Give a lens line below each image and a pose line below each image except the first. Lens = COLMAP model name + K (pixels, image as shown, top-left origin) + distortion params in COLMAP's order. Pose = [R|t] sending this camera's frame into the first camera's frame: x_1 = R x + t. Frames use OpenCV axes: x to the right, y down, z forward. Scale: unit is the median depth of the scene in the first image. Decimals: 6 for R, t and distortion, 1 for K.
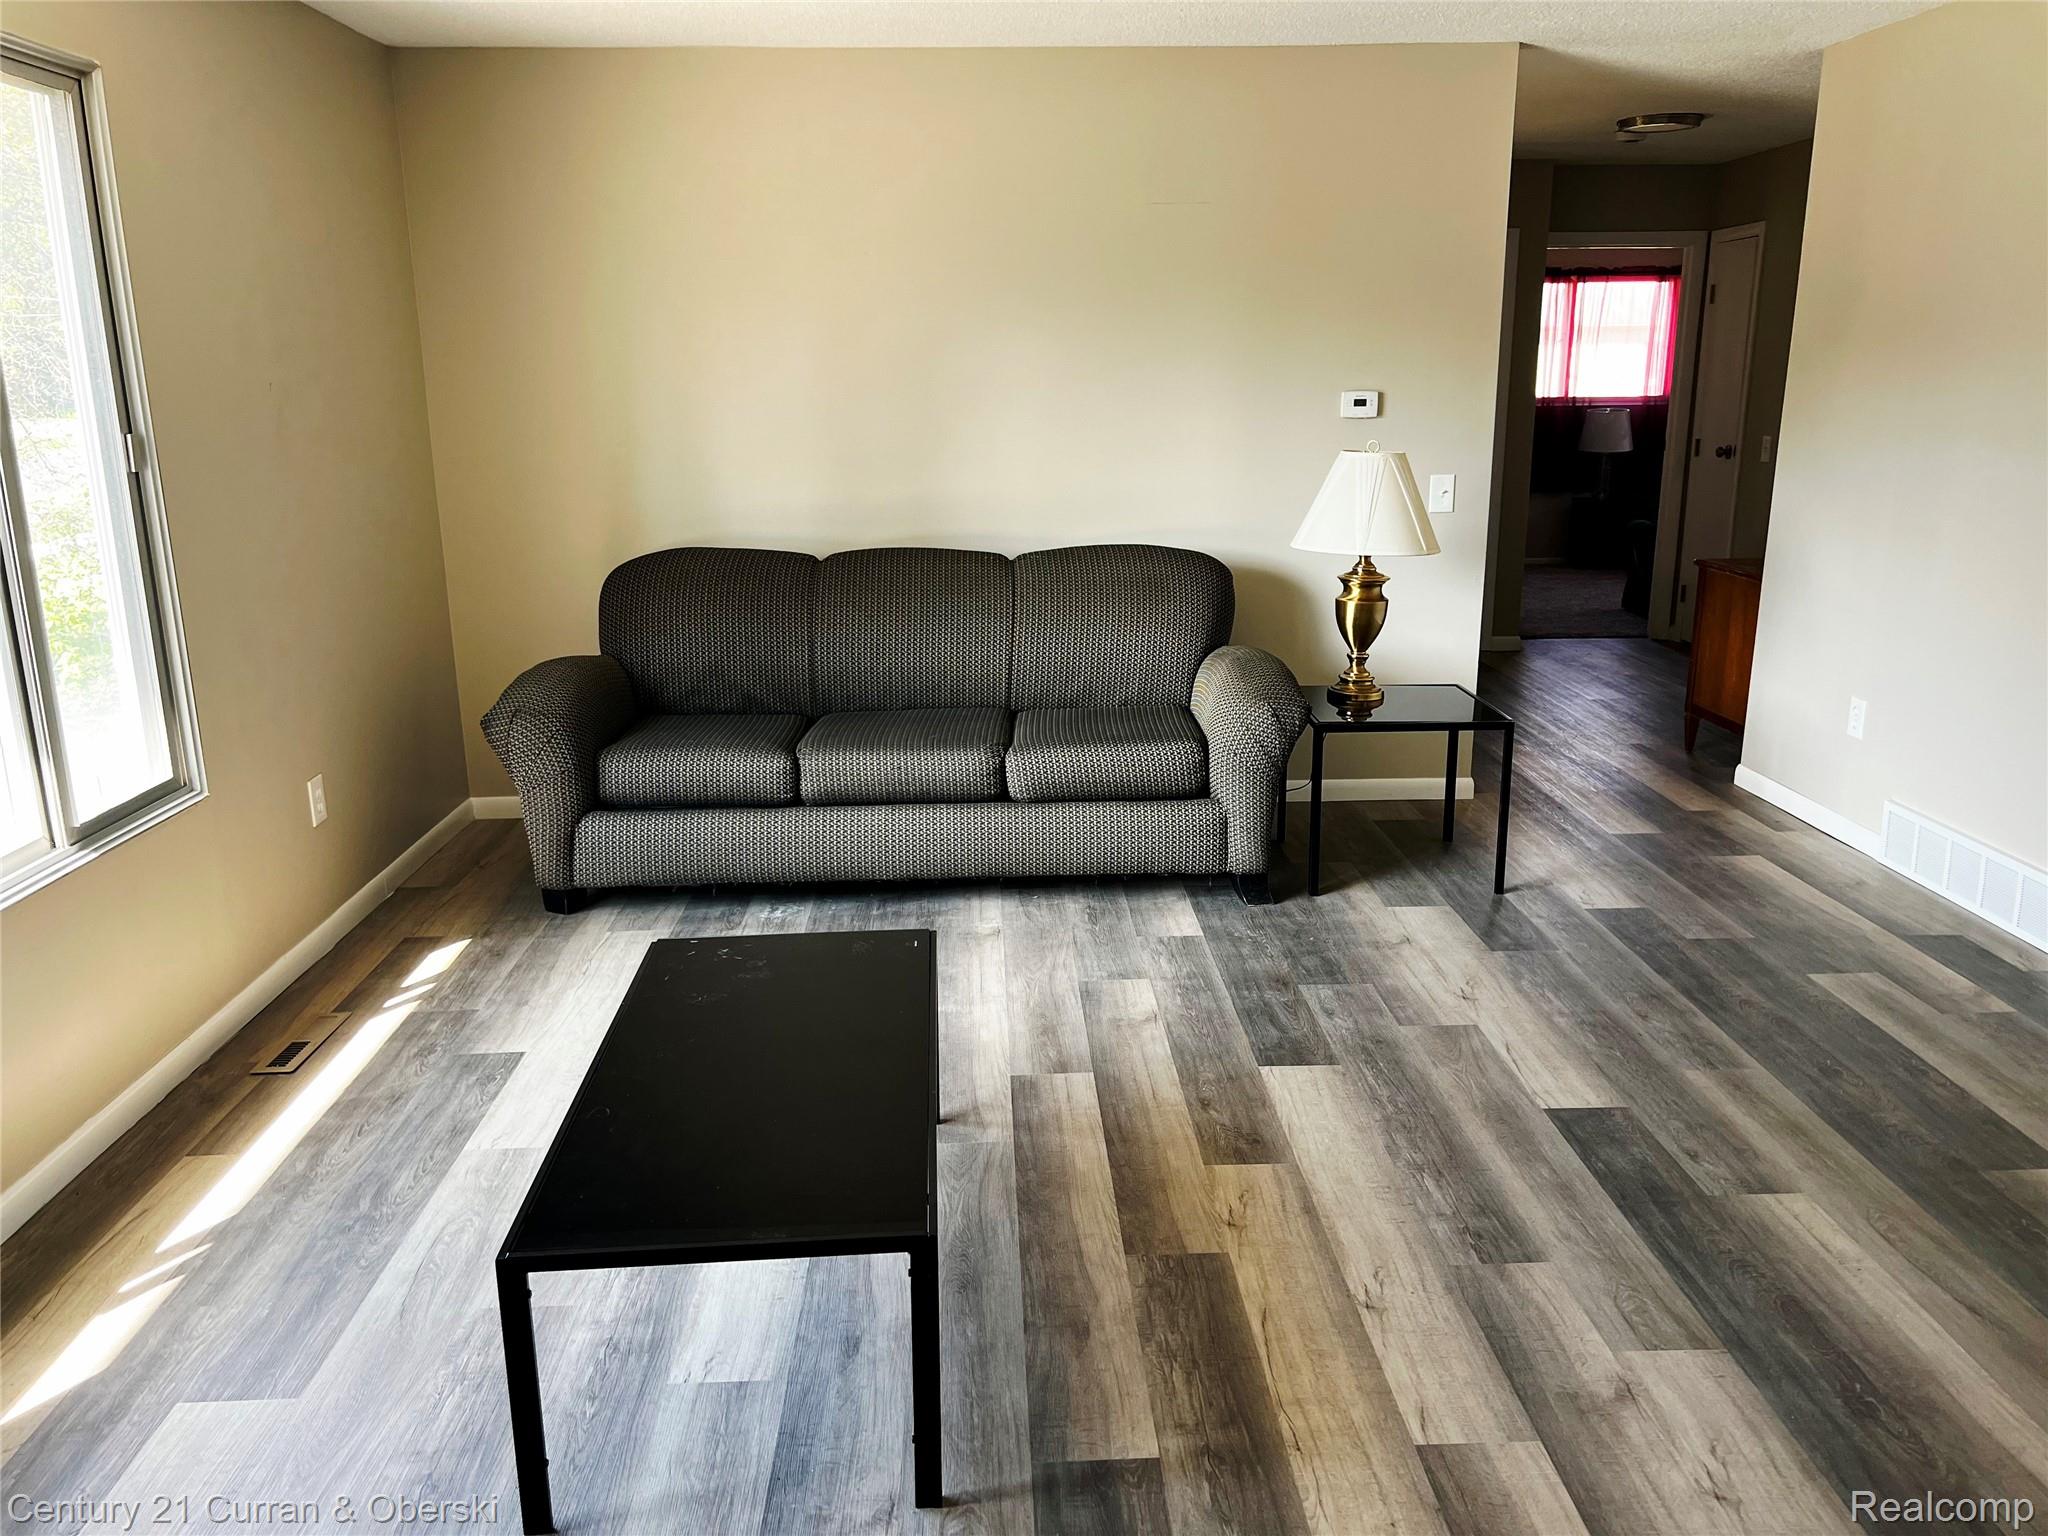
lens RADIAL K [[1534.9, 0, 1023.5], [0, 1534.9, 754.3], [0, 0, 1]] dist [0.045640, -0.054827]
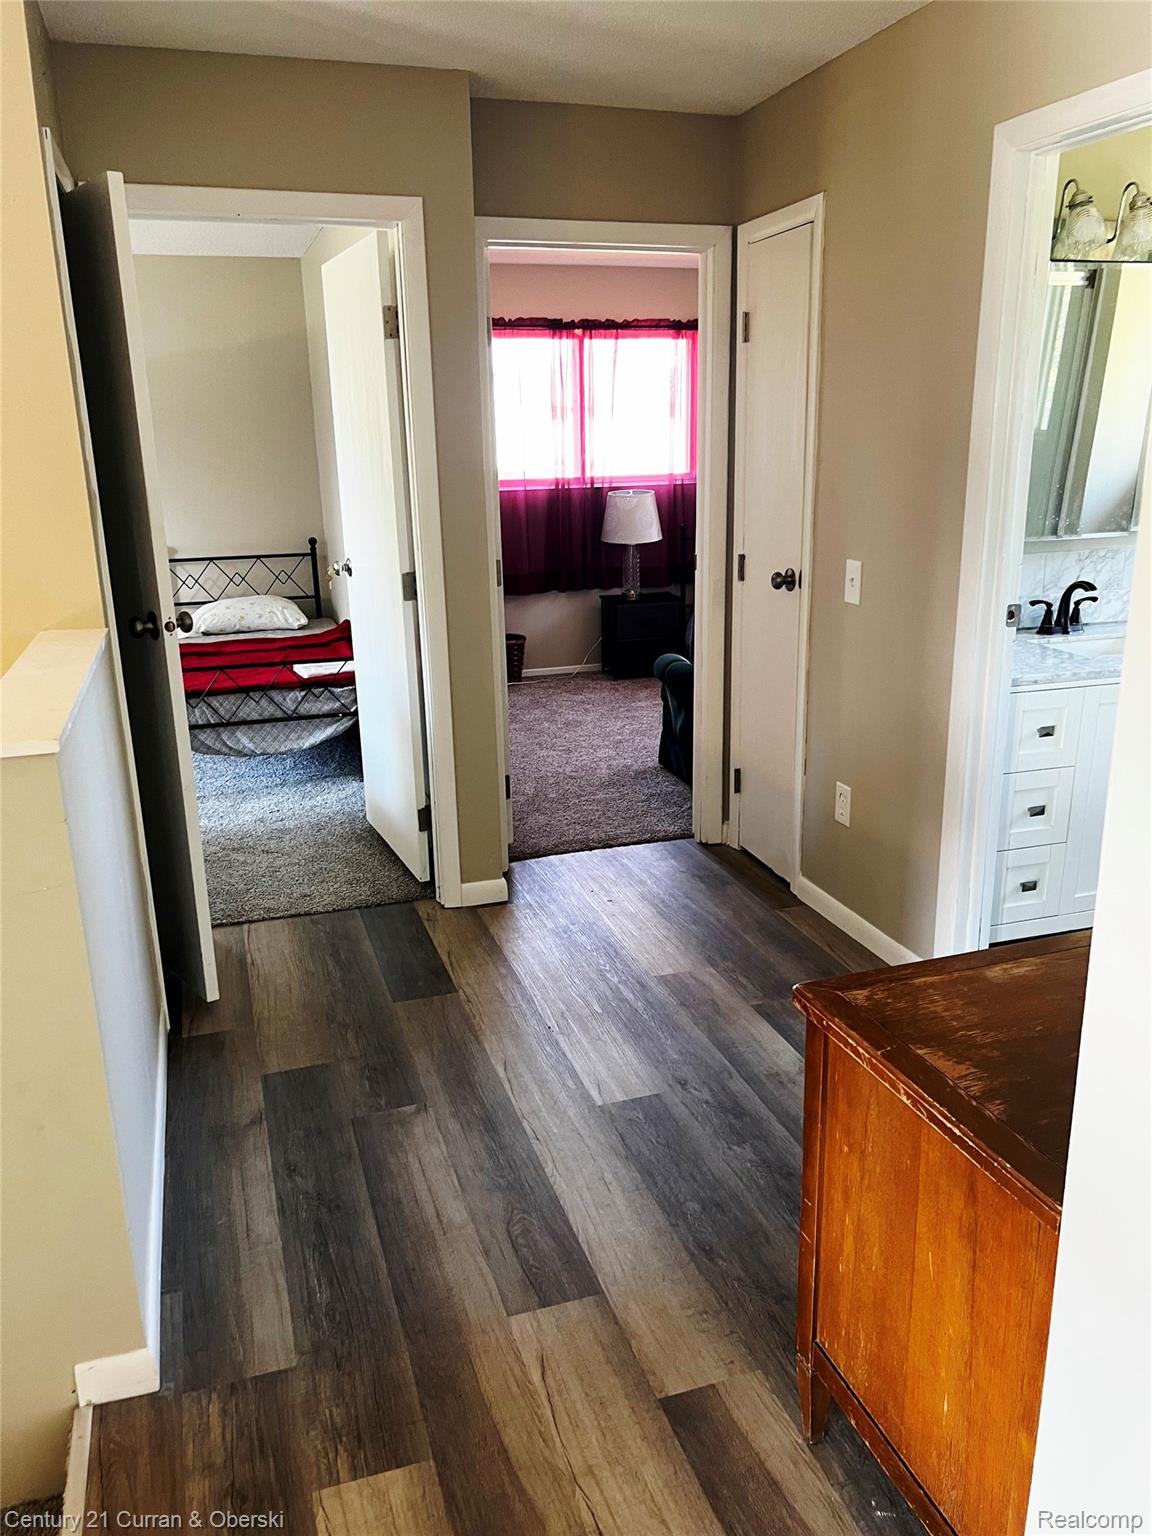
lens RADIAL K [[1151.2, 0, 576.0], [0, 1151.2, 768.0], [0, 0, 1]] dist [0.045640, -0.054827]
pose [[0.959421, -0.085905, 0.268574, 0.192843], [0.077710, 0.996132, 0.041017, -0.116288], [-0.271058, -0.018482, 0.962386, 0.458580]]
